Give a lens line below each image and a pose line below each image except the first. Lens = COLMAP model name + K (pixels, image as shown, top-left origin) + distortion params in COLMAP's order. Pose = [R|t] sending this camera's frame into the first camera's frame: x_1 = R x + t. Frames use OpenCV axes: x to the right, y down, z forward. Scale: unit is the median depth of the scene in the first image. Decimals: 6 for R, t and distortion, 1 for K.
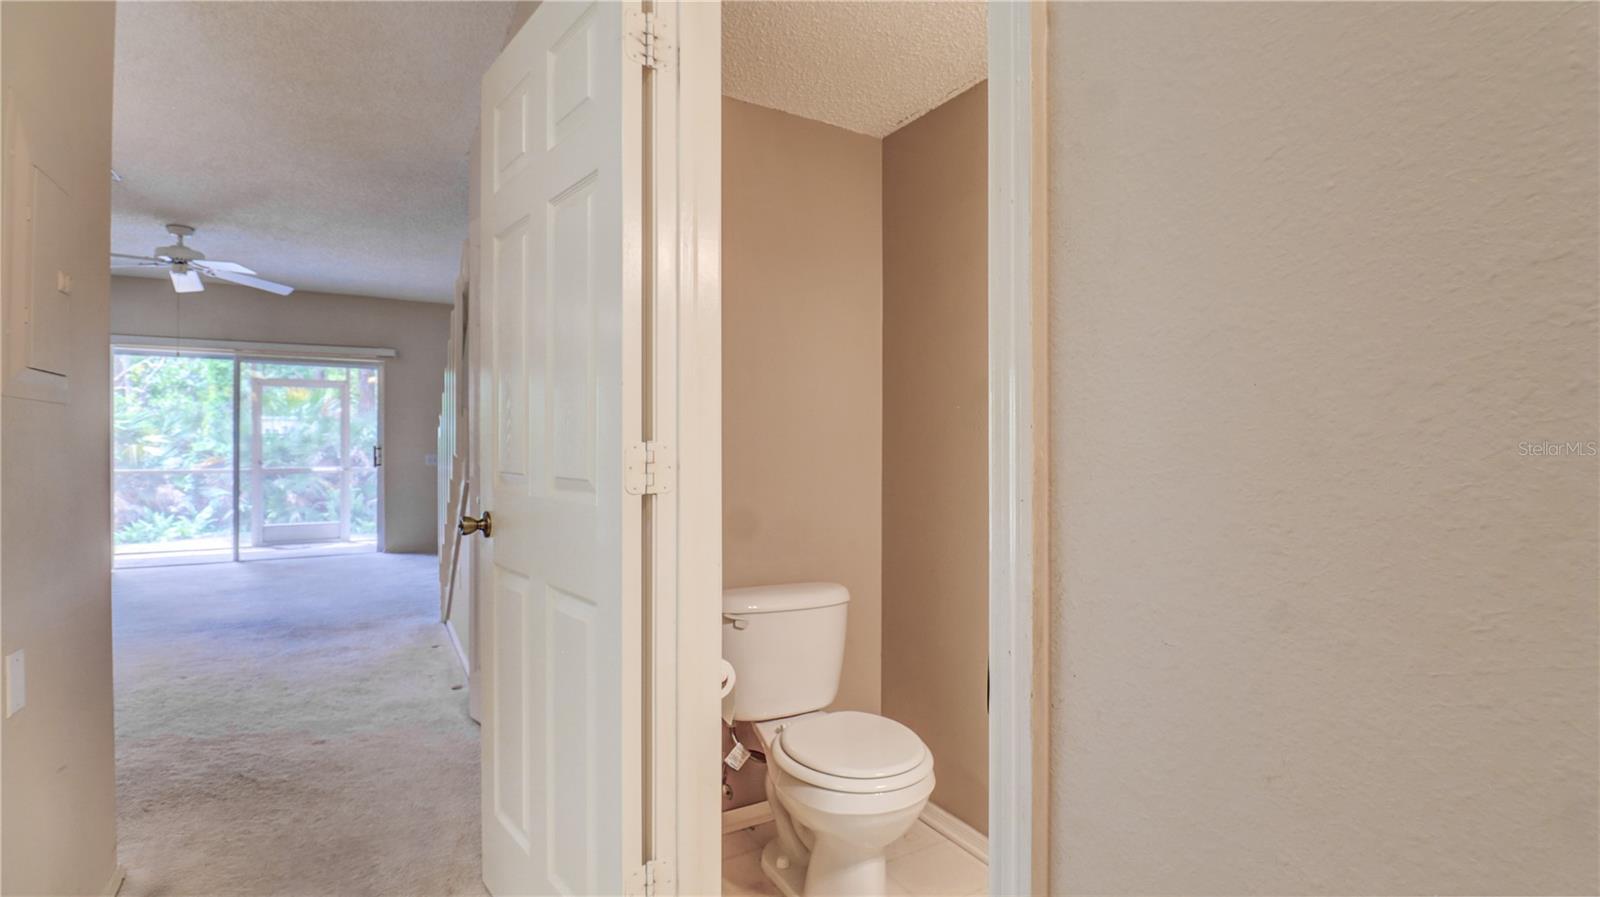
lens RADIAL K [[732.9, 0, 795.5], [0, 732.9, 441.8], [0, 0, 1]] dist [0.000236, -0.000445]
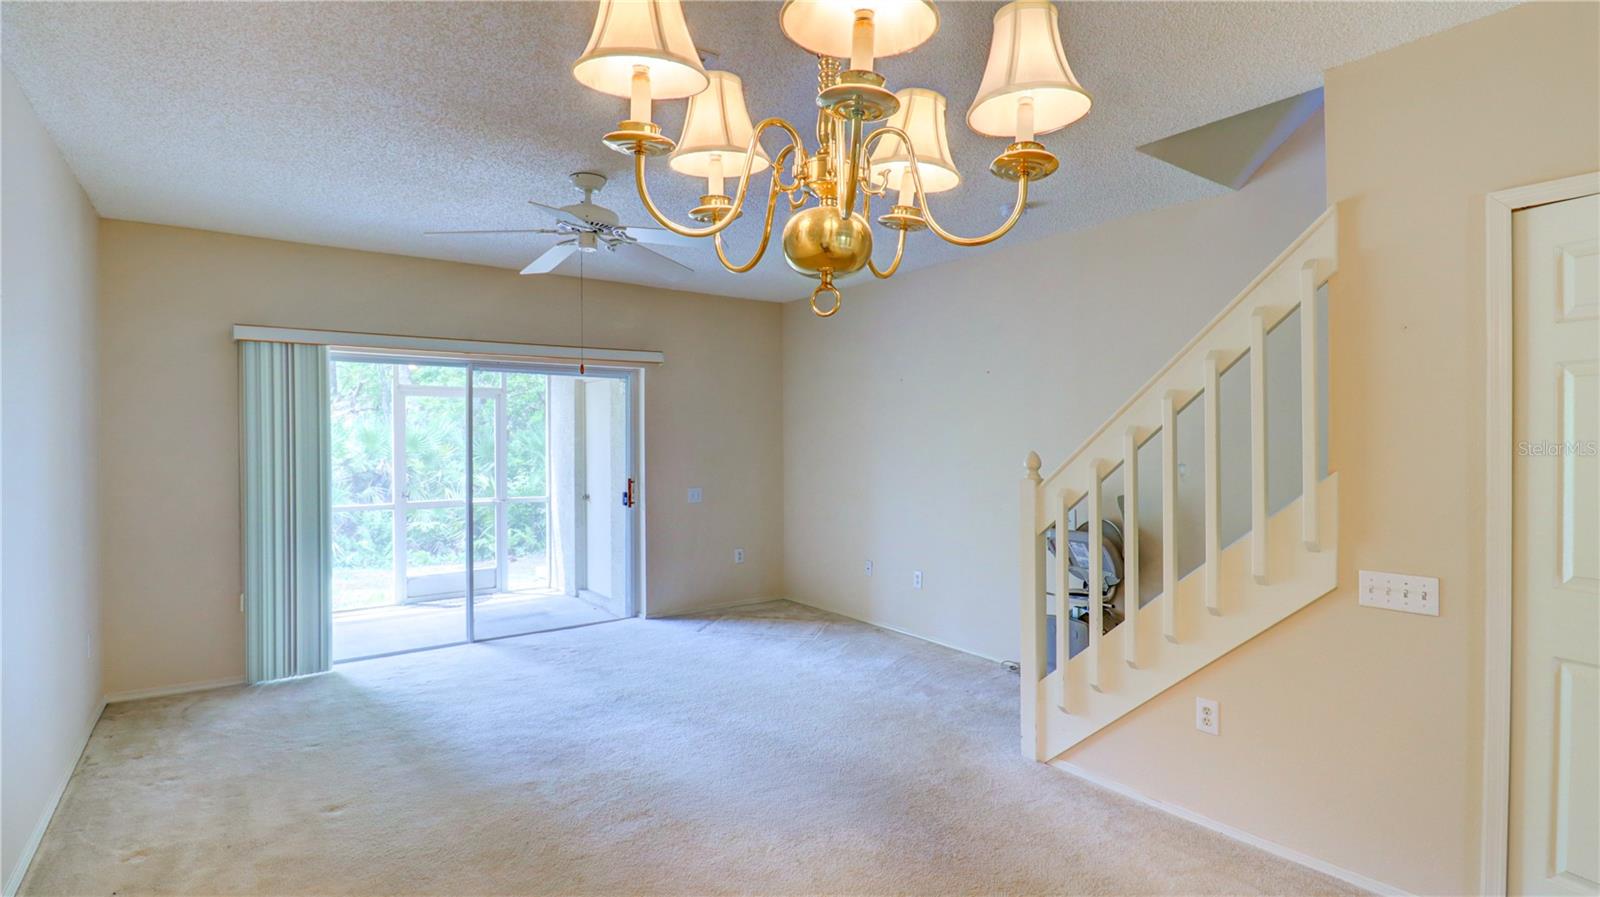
lens RADIAL K [[761.6, 0, 807.5], [0, 761.6, 449.1], [0, 0, 1]] dist [0.000651, -0.013310]
pose [[0.994648, -0.003759, 0.103249, -0.266532], [0.002212, 0.999884, 0.015087, -0.021516], [-0.103293, -0.014778, 0.994541, 0.109502]]
